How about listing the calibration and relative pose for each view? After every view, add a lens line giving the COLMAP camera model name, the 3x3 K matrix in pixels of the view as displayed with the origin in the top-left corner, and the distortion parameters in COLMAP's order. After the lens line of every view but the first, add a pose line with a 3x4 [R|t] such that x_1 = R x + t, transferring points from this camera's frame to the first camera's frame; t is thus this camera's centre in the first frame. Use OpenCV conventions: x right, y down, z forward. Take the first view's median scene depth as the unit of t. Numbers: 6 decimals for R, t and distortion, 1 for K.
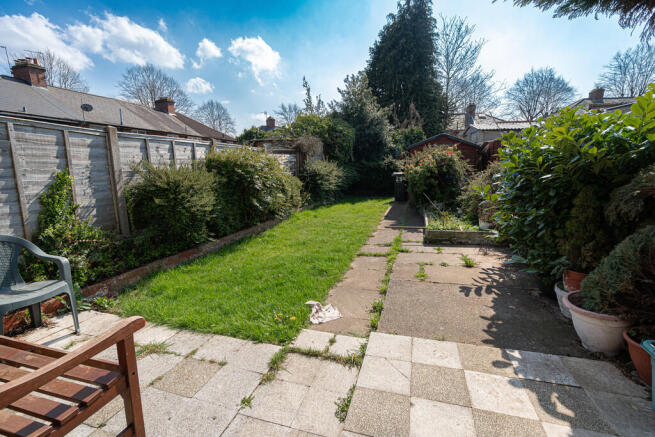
lens RADIAL K [[301.9, 0, 328.5], [0, 301.9, 219.5], [0, 0, 1]] dist [-0.000363, 0.002527]
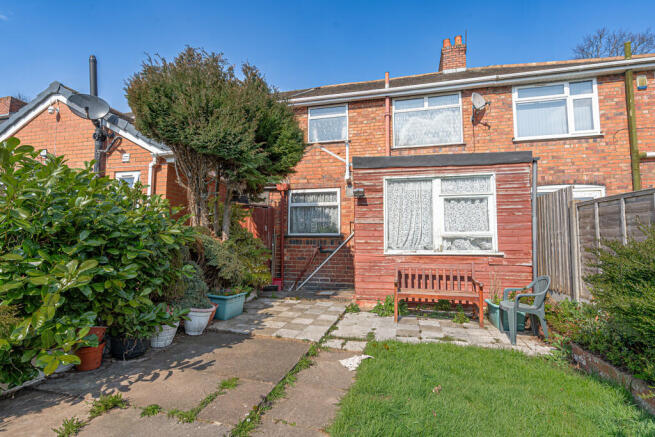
lens RADIAL K [[301.9, 0, 327.4], [0, 301.9, 218.6], [0, 0, 1]] dist [-0.000363, 0.002527]
pose [[-0.999132, -0.013265, -0.039480, 0.133956], [-0.016893, 0.995520, 0.093029, -0.318797], [0.038069, 0.093615, -0.994880, 2.007999]]
